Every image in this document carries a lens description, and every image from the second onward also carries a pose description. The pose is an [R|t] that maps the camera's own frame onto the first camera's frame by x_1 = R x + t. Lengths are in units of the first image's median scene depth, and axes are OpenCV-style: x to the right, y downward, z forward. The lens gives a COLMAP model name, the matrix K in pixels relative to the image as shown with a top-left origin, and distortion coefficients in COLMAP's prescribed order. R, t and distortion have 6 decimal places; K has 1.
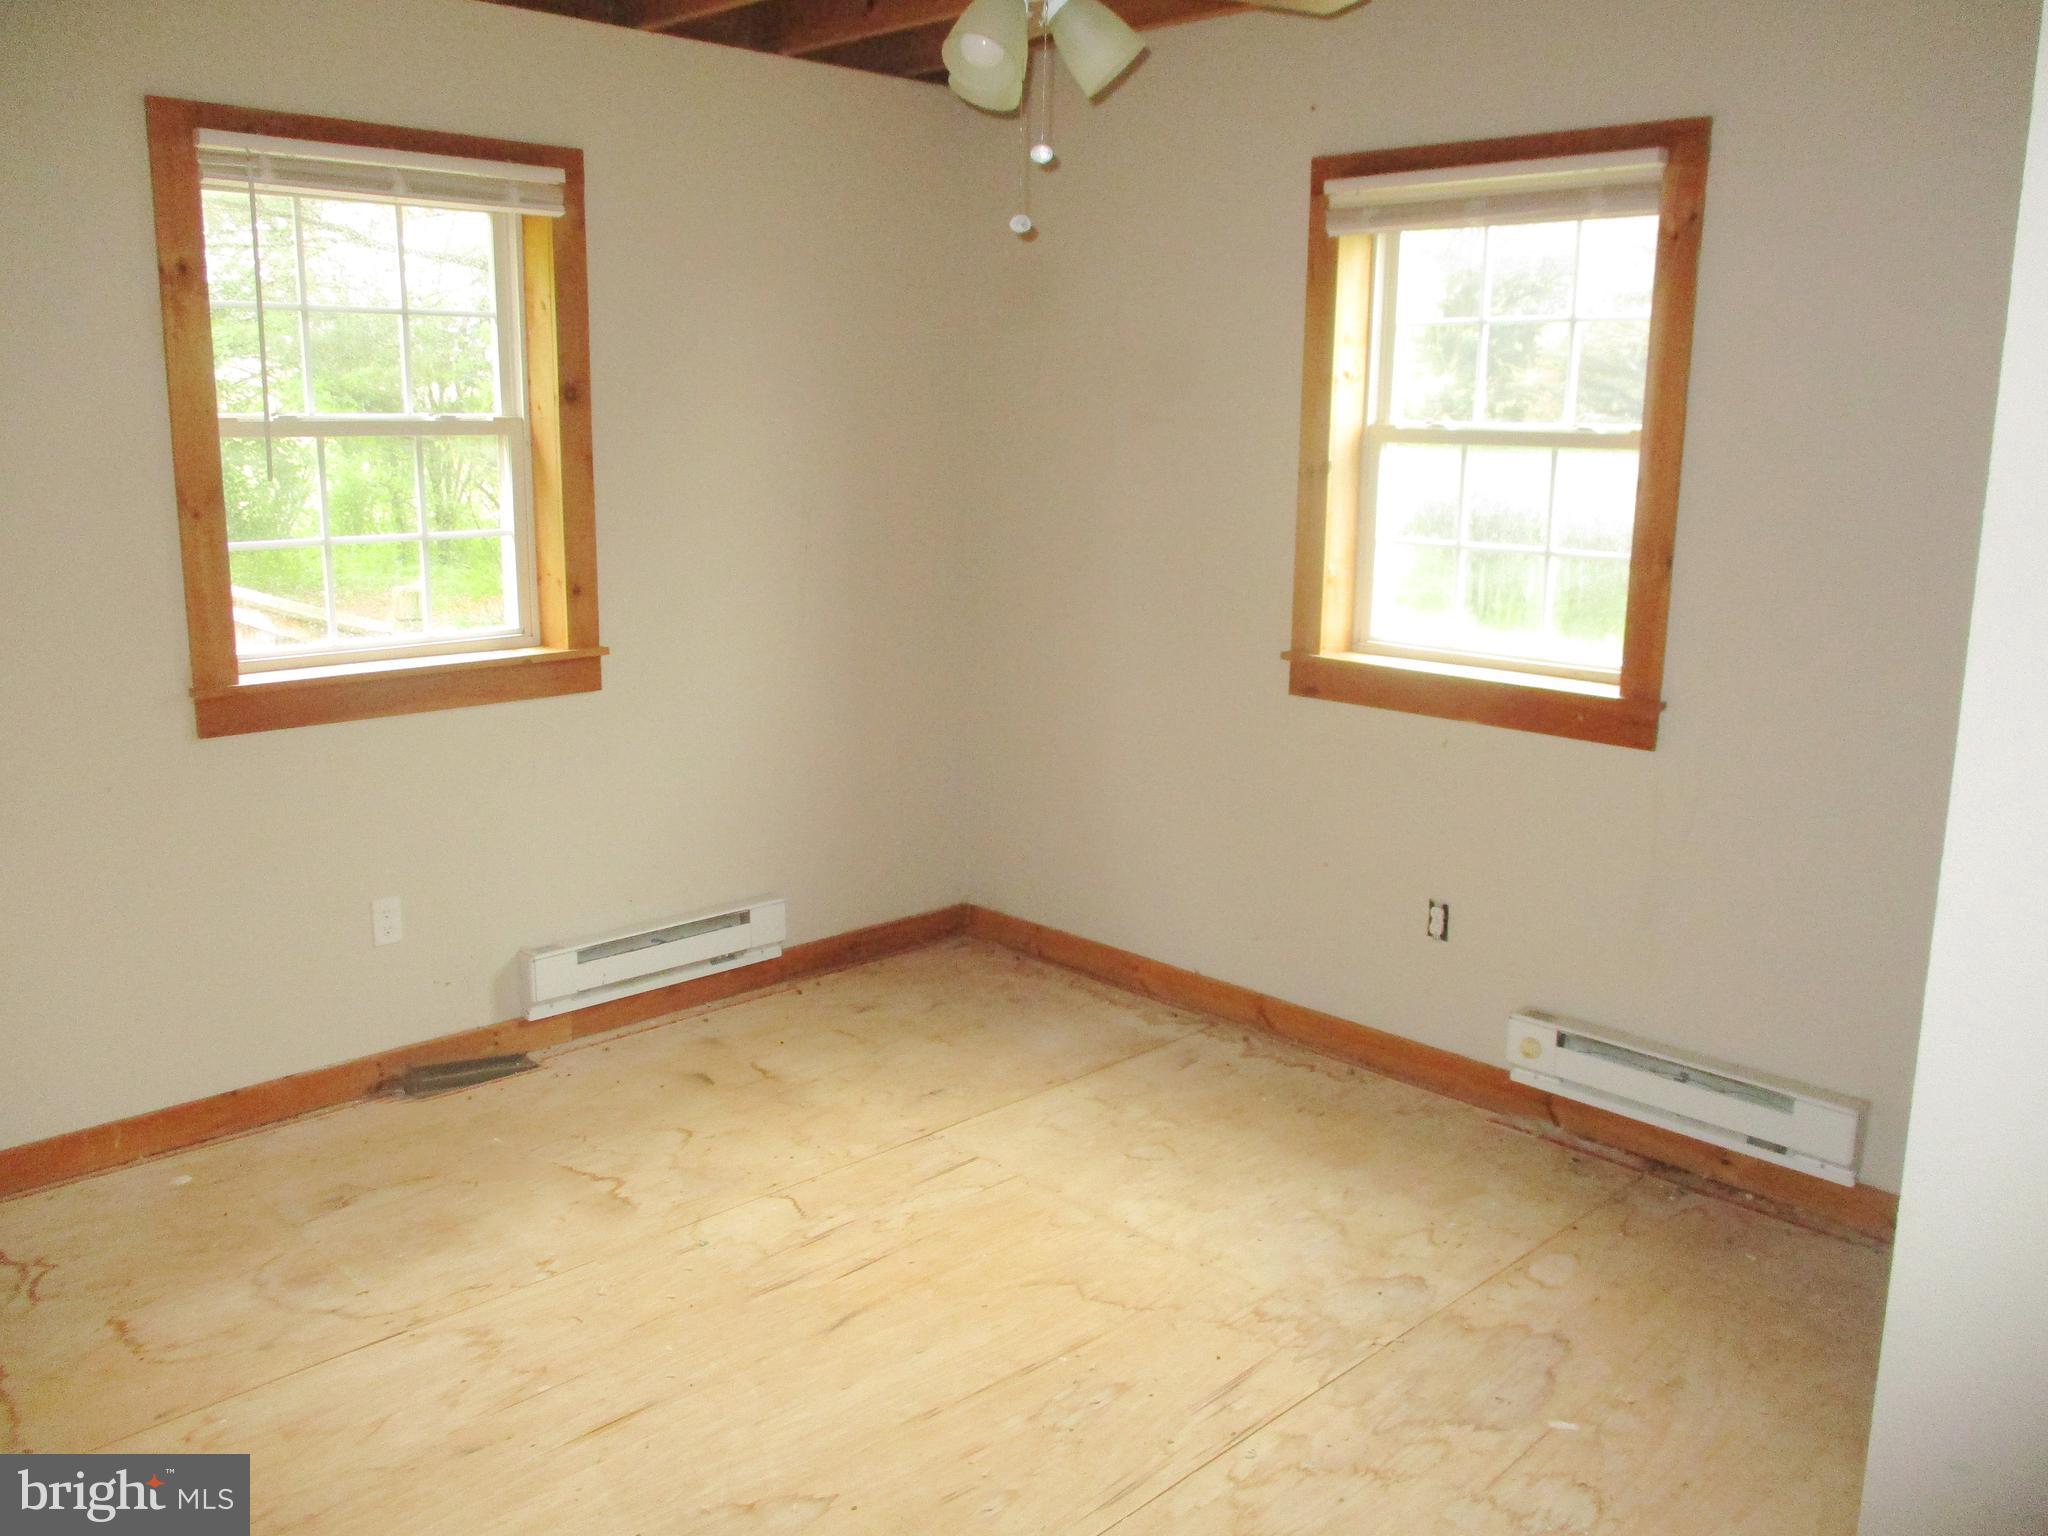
lens RADIAL K [[1664.9, 0, 1024.0], [0, 1664.9, 768.0], [0, 0, 1]] dist [-0.005277, -0.128223]
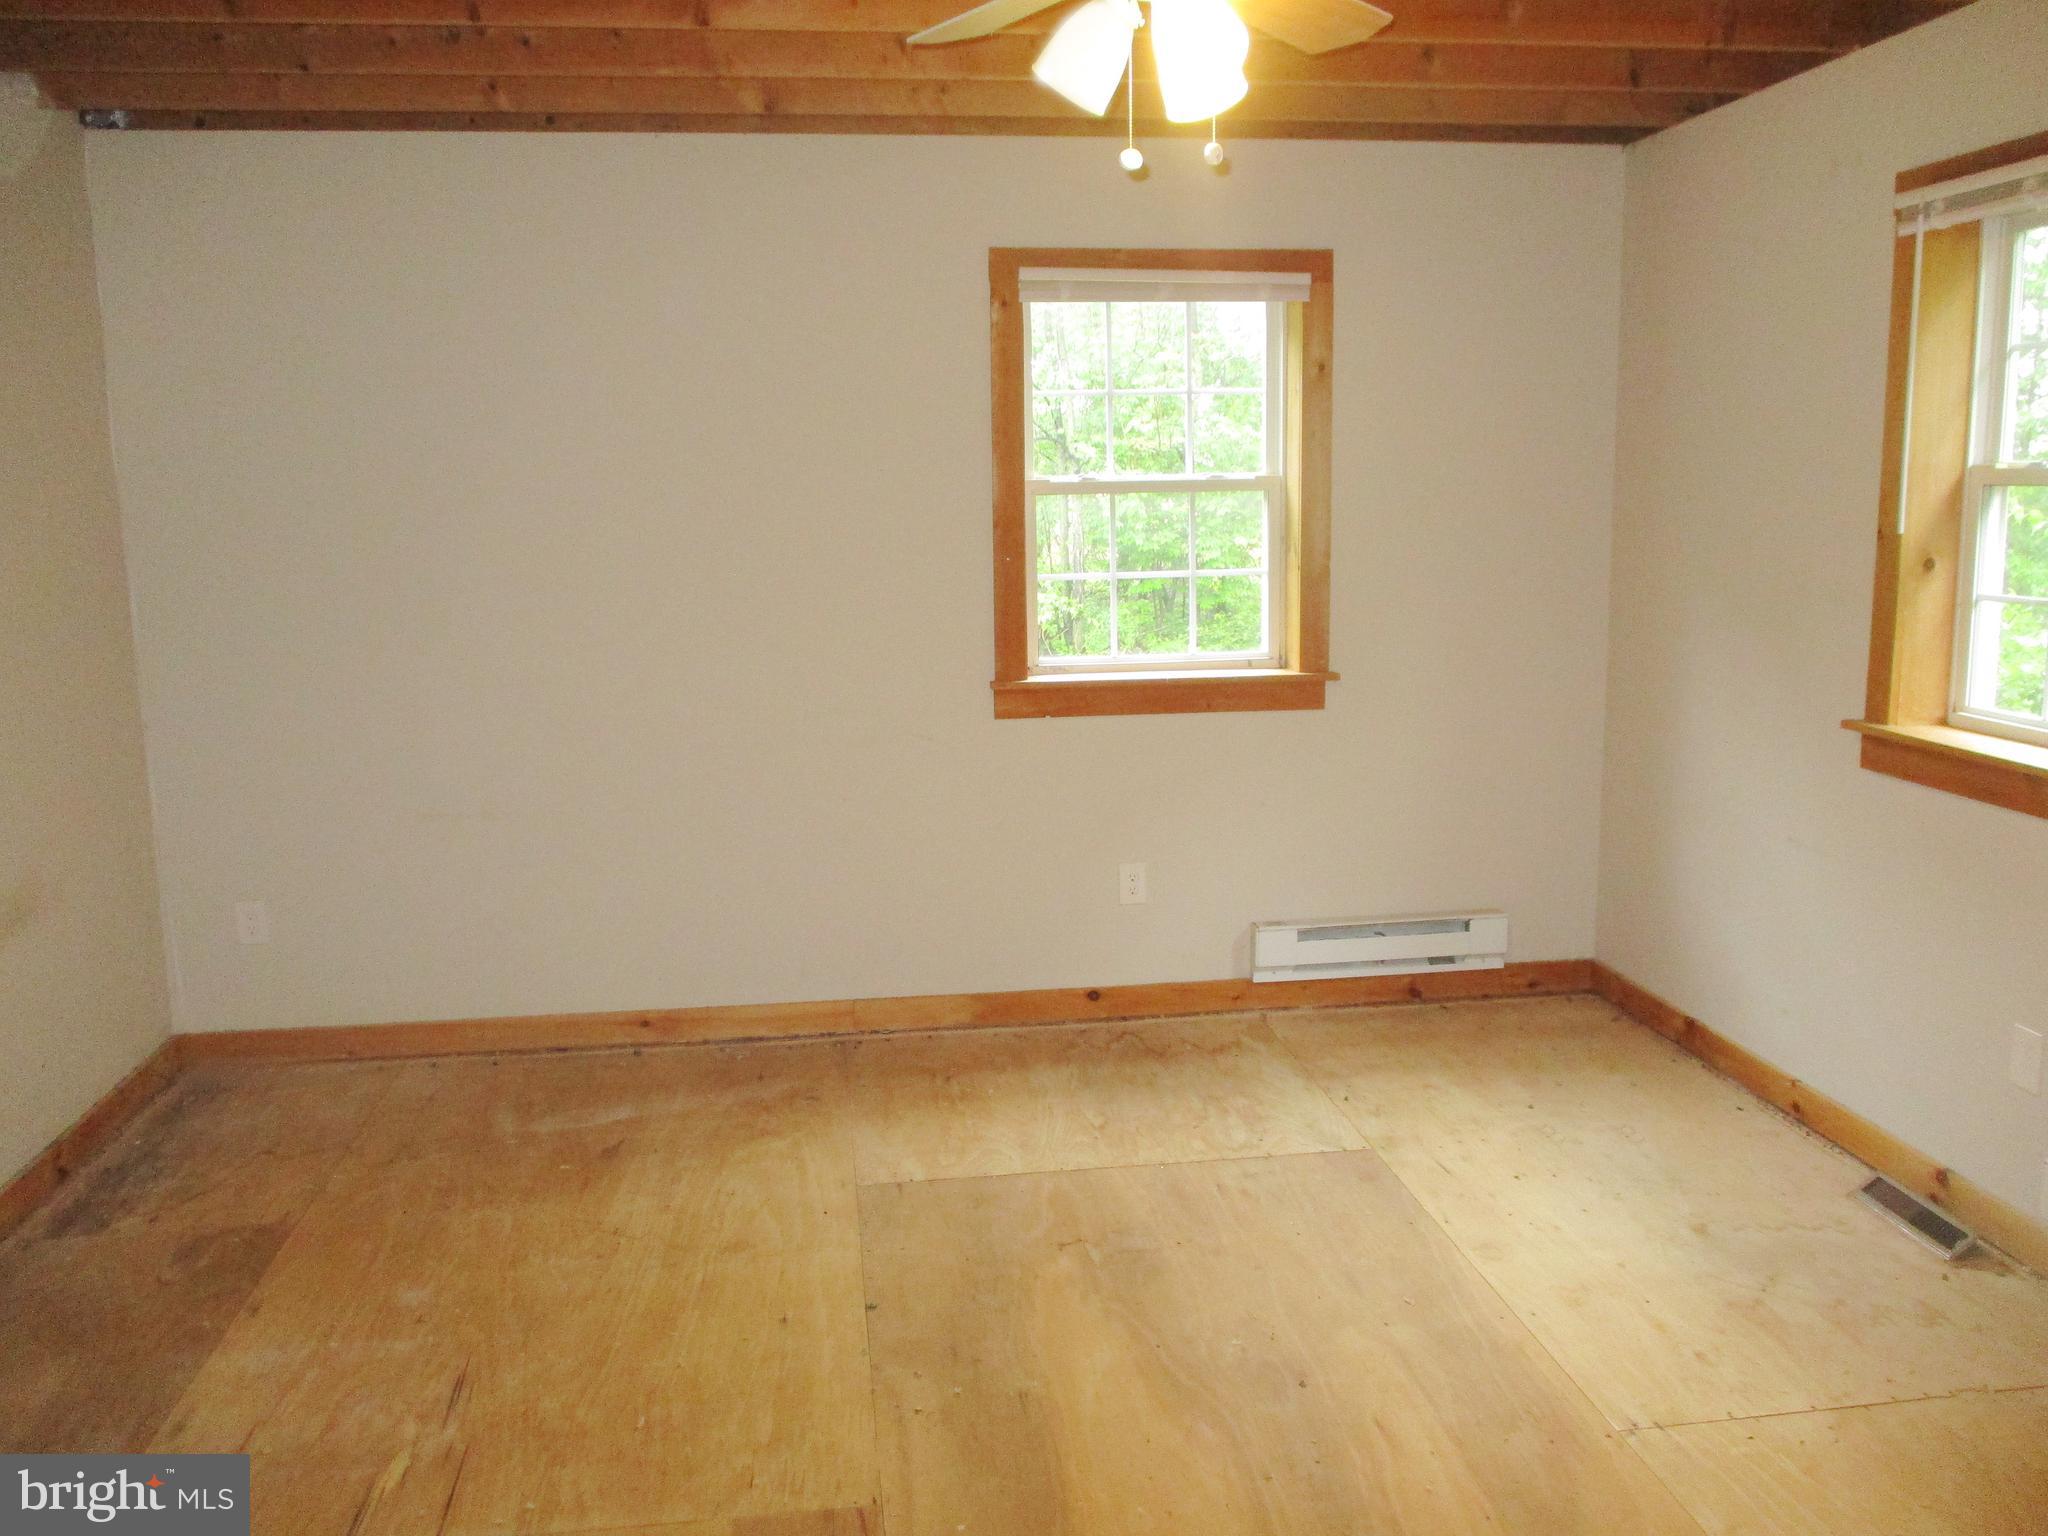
lens RADIAL K [[1664.9, 0, 1024.0], [0, 1664.9, 768.0], [0, 0, 1]] dist [-0.005277, -0.128223]
pose [[0.798014, 0.075512, -0.597890, 0.281845], [-0.093582, 0.995611, 0.000837, 0.015274], [0.595329, 0.055284, 0.801578, -0.058857]]
